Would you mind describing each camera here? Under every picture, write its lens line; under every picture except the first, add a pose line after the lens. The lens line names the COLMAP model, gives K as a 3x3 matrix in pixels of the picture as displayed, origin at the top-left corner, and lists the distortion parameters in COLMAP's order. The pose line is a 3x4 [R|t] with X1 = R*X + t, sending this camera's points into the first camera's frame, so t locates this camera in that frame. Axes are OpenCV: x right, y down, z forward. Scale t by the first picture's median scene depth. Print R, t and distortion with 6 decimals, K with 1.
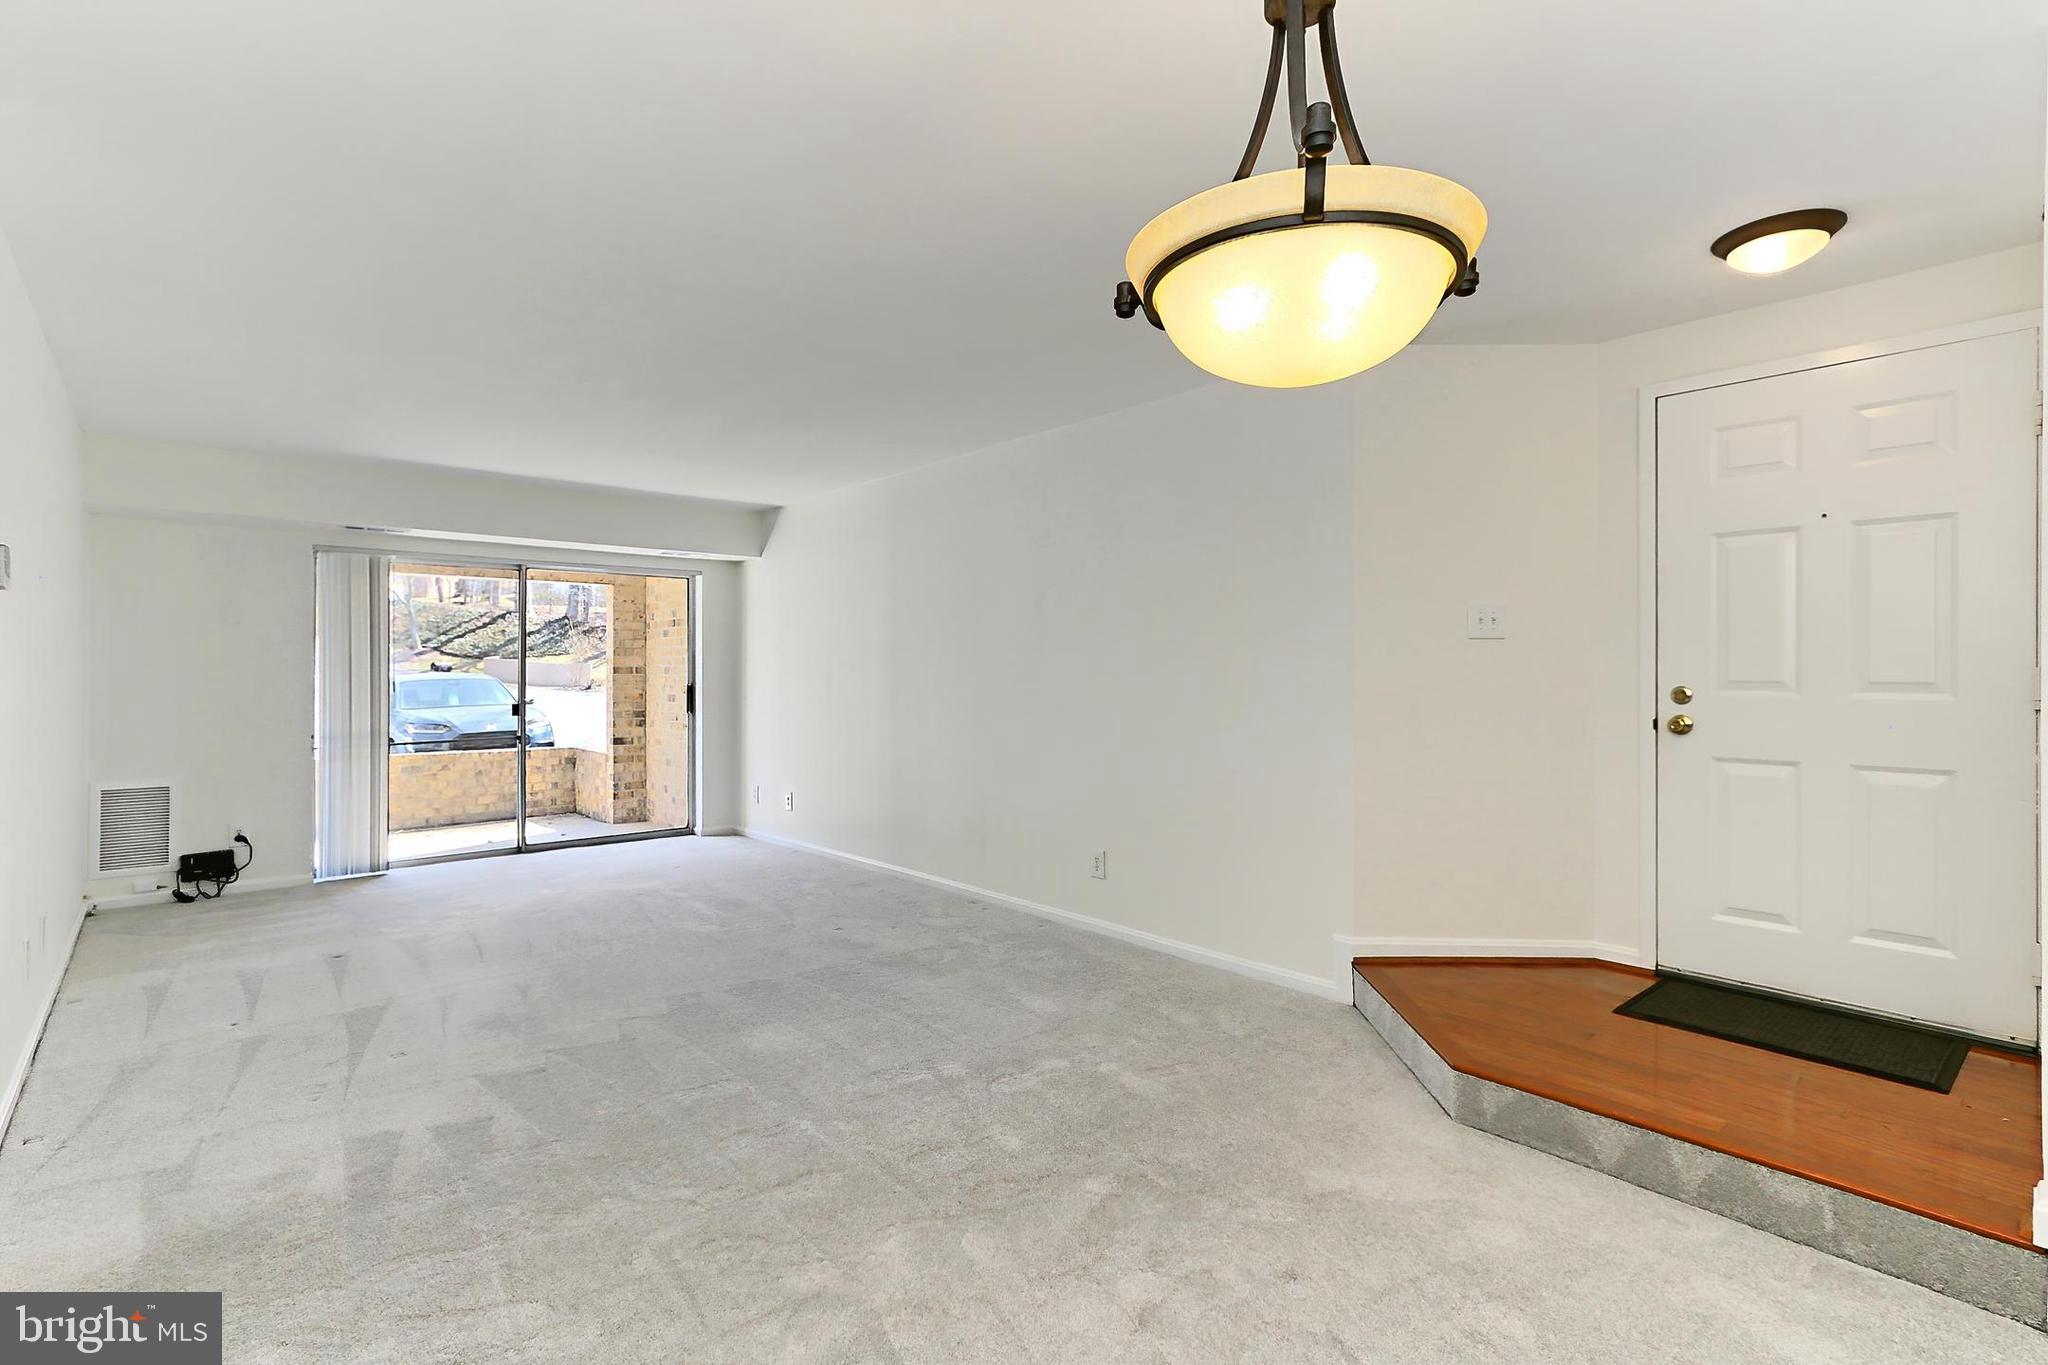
lens RADIAL K [[928.0, 0, 1032.1], [0, 928.0, 668.6], [0, 0, 1]] dist [0.002523, 0.004254]
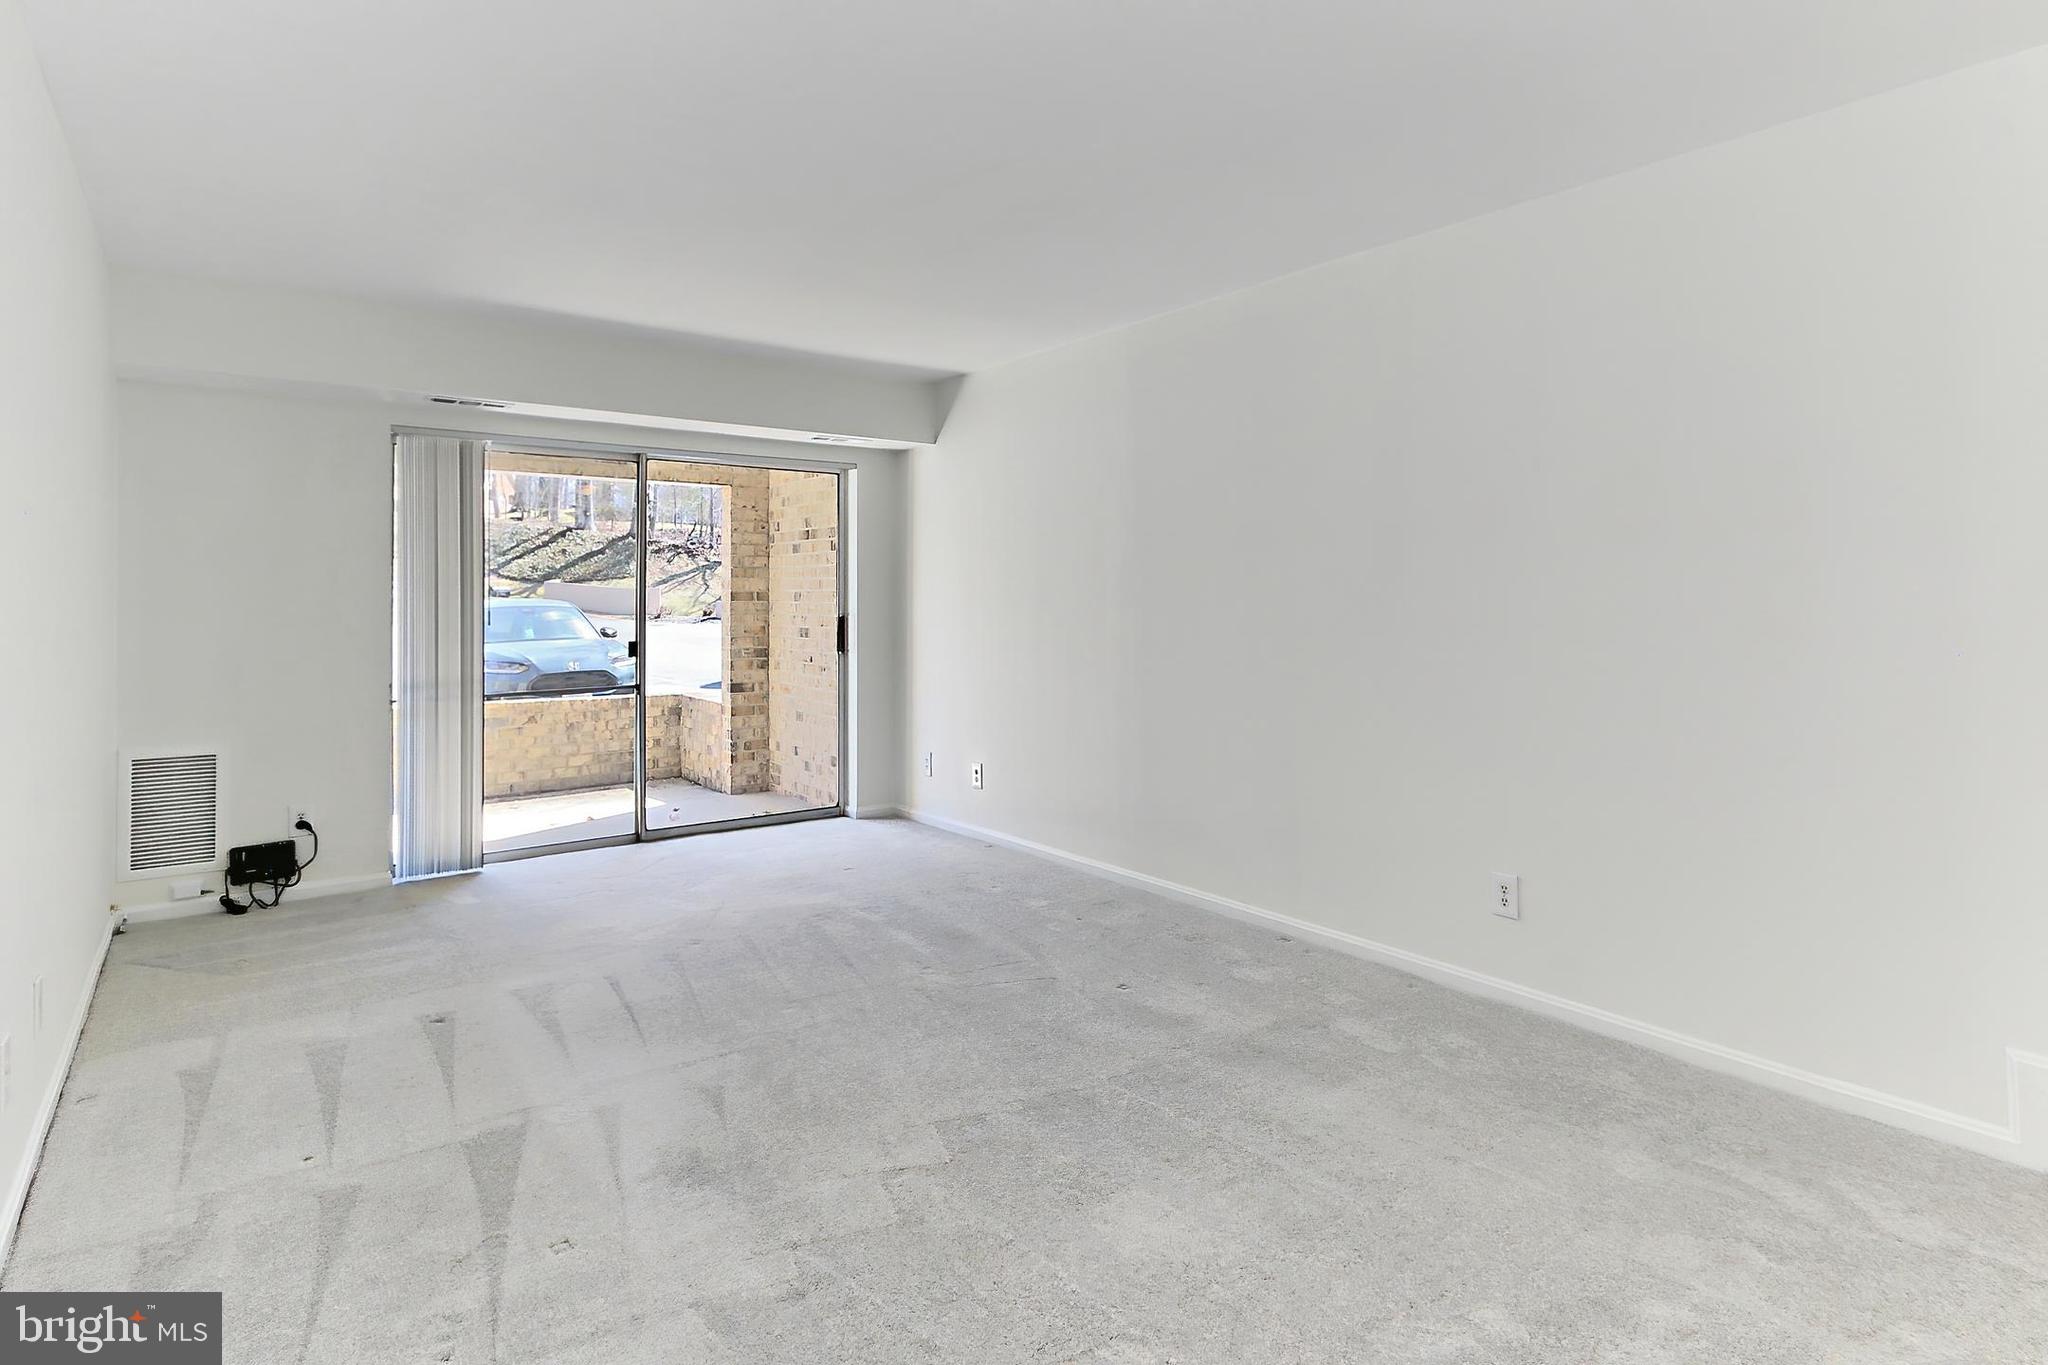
lens RADIAL K [[1049.3, 0, 975.7], [0, 1049.3, 596.0], [0, 0, 1]] dist [-0.001440, 0.001712]
pose [[0.992682, 0.002282, -0.120733, -0.158729], [-0.002282, 0.999997, 0.000138, 0.001142], [0.120733, 0.000139, 0.992685, 0.172905]]
